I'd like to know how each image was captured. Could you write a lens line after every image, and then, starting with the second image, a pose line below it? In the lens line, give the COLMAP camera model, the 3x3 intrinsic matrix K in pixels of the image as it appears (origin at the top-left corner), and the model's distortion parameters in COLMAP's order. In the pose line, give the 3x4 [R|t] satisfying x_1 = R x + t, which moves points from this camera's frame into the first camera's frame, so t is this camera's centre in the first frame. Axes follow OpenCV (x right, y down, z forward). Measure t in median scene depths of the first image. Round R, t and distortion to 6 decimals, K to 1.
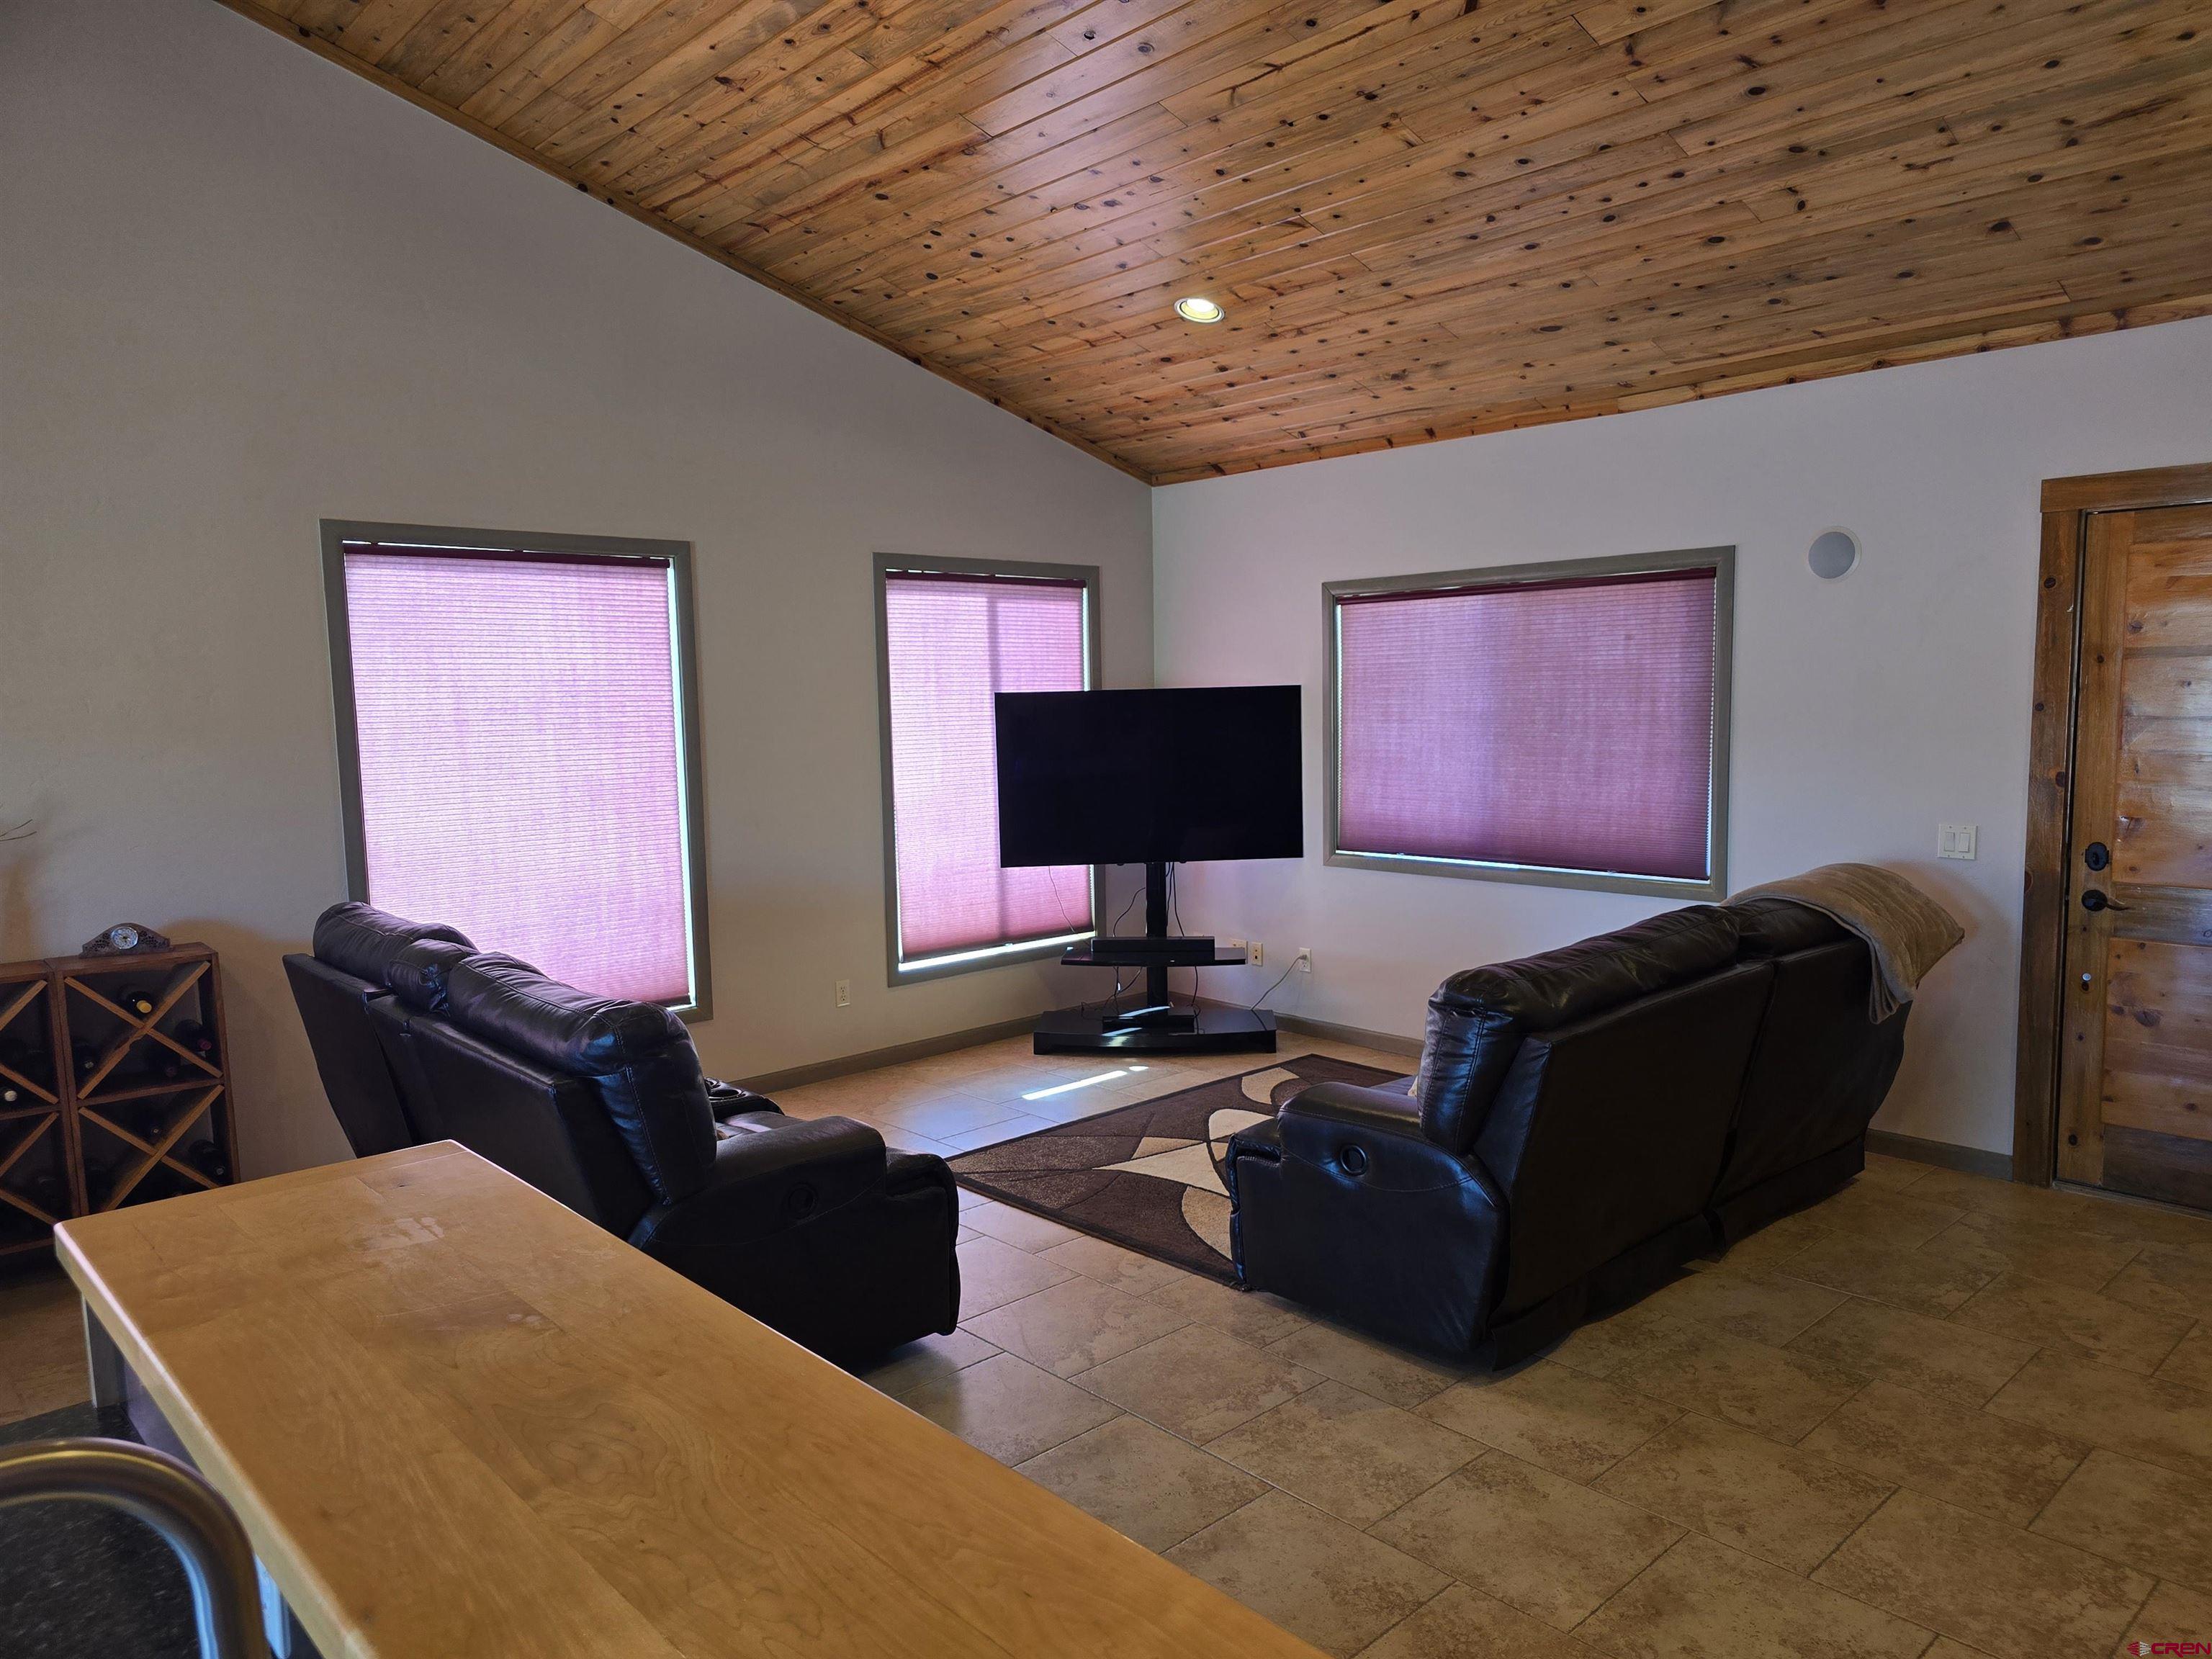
lens RADIAL K [[1479.0, 0, 1110.6], [0, 1479.0, 846.9], [0, 0, 1]] dist [0.005765, -0.002675]
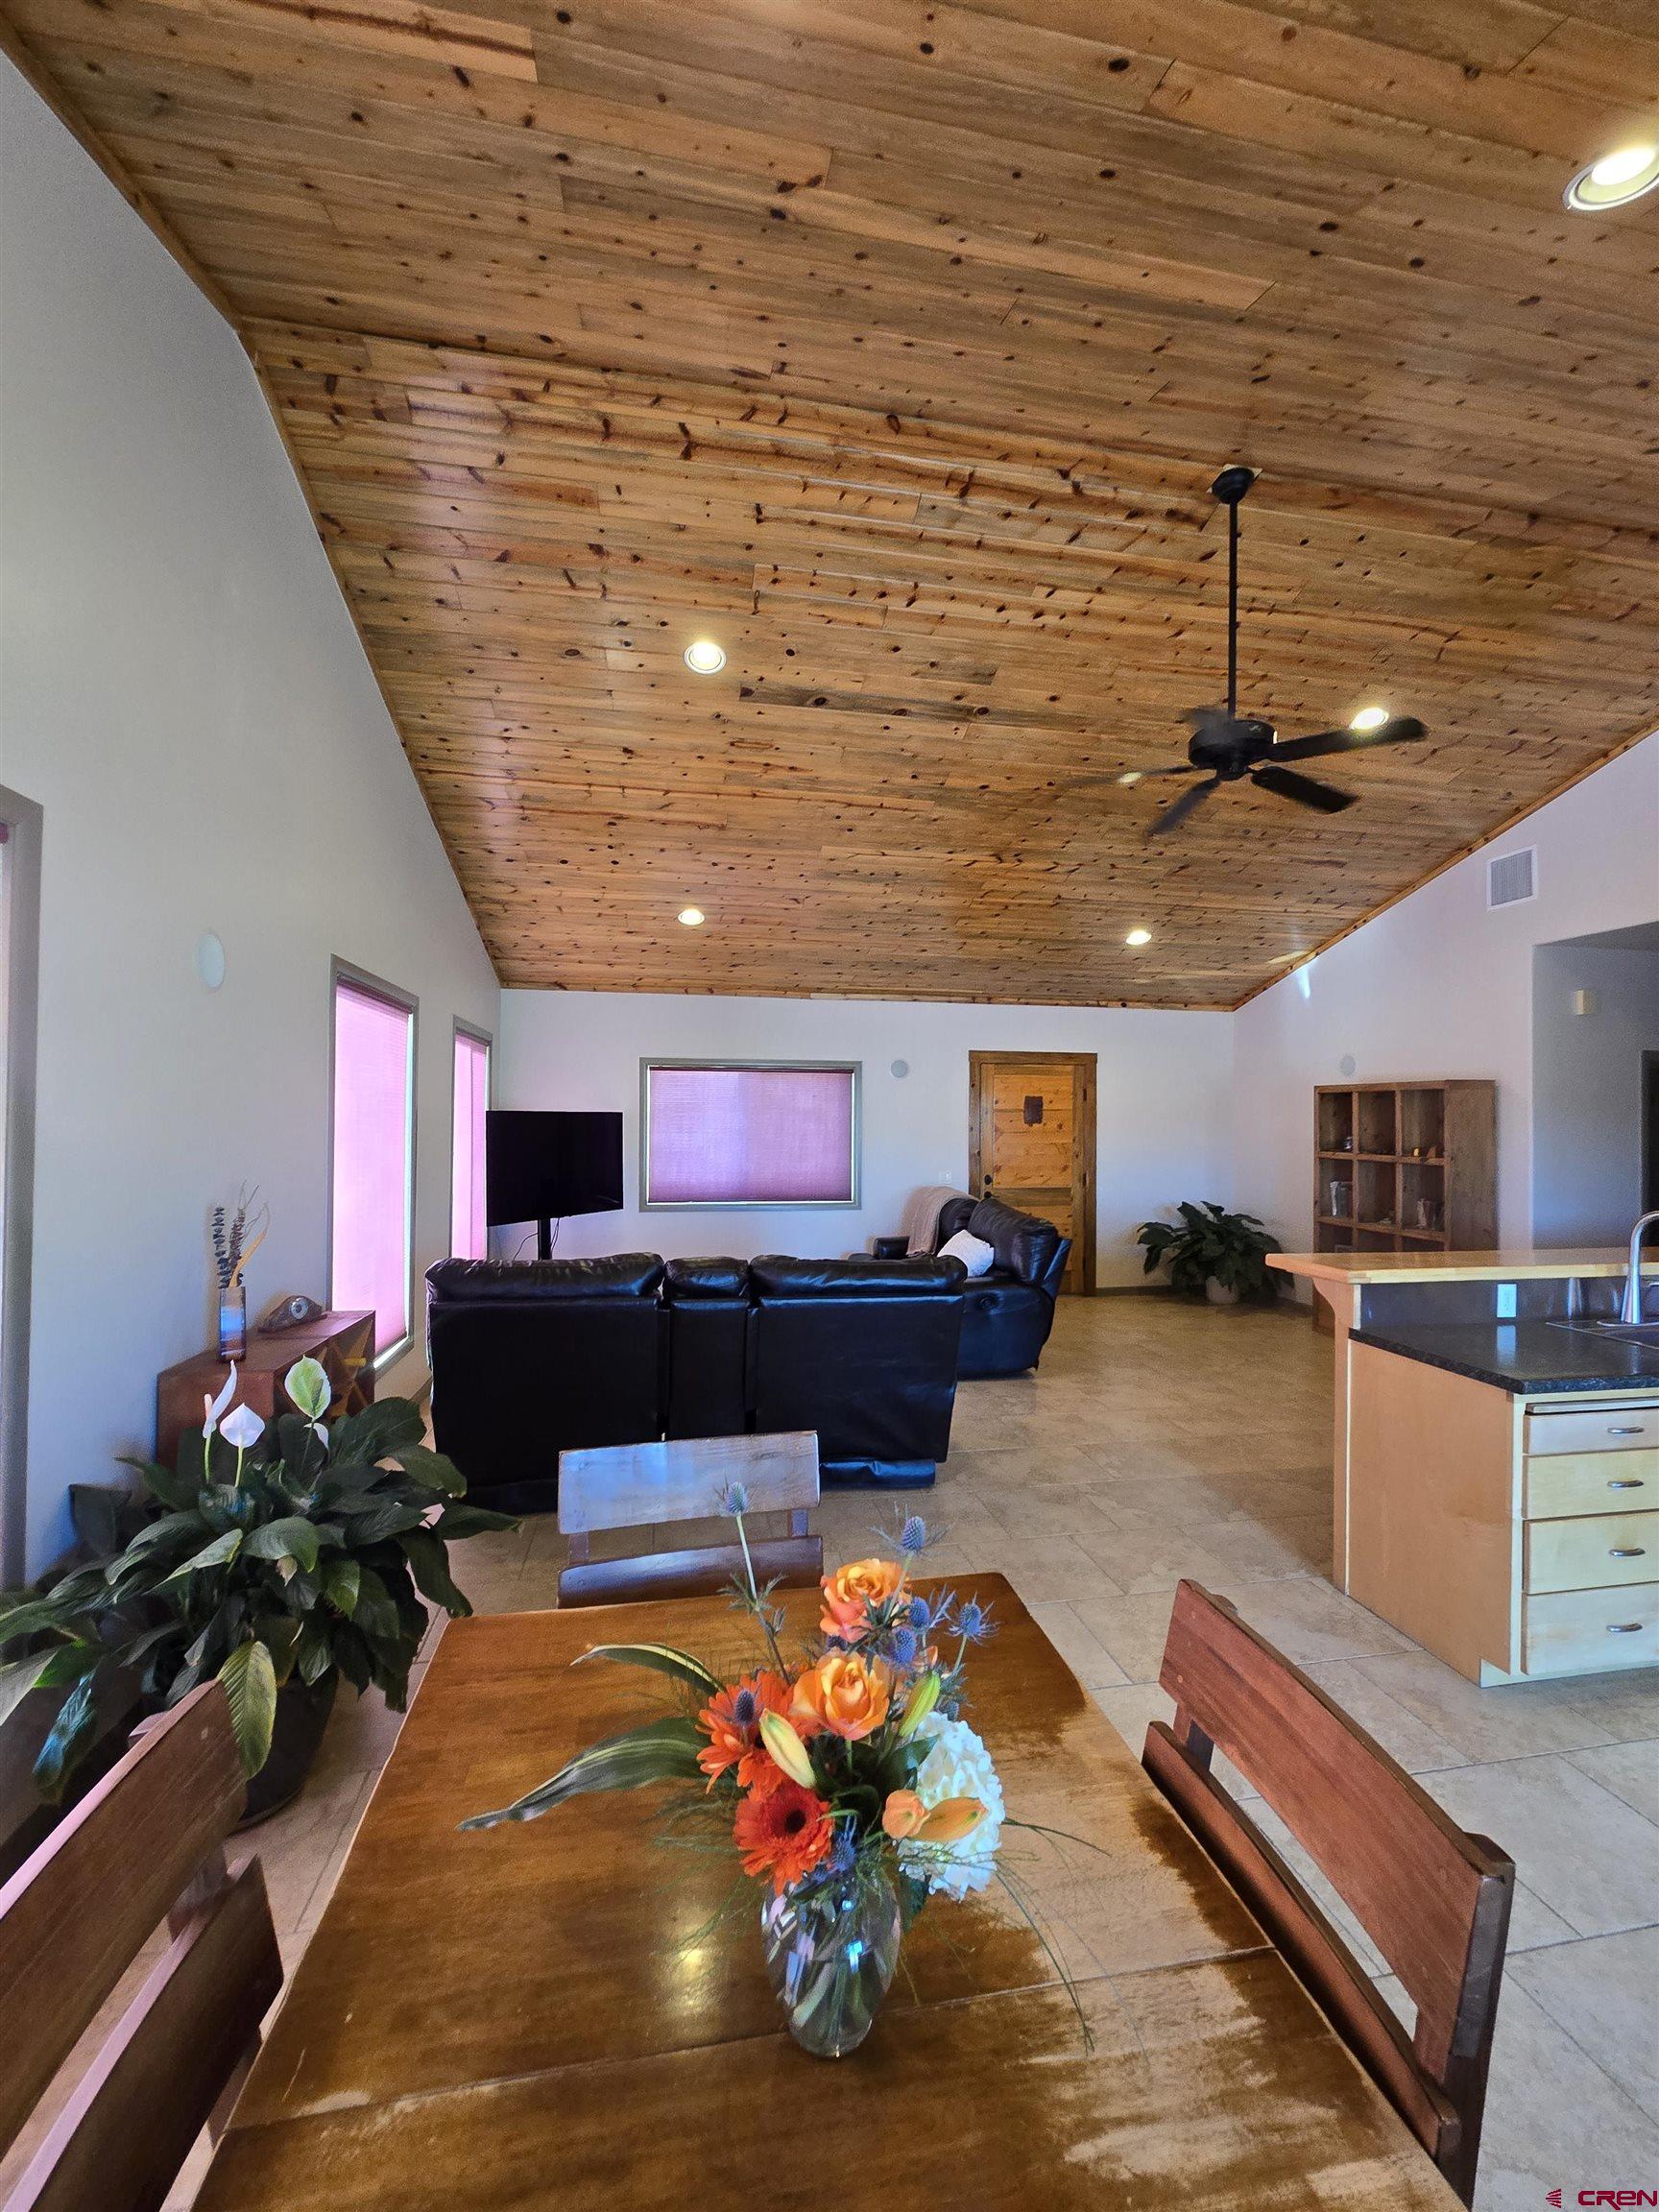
lens RADIAL K [[900.8, 0, 839.3], [0, 900.8, 1095.2], [0, 0, 1]] dist [-0.001283, -0.000009]
pose [[0.542880, 0.048188, 0.838426, -0.916930], [0.070973, 0.992148, -0.102978, 0.003214], [-0.836806, 0.115411, 0.535198, 0.263732]]
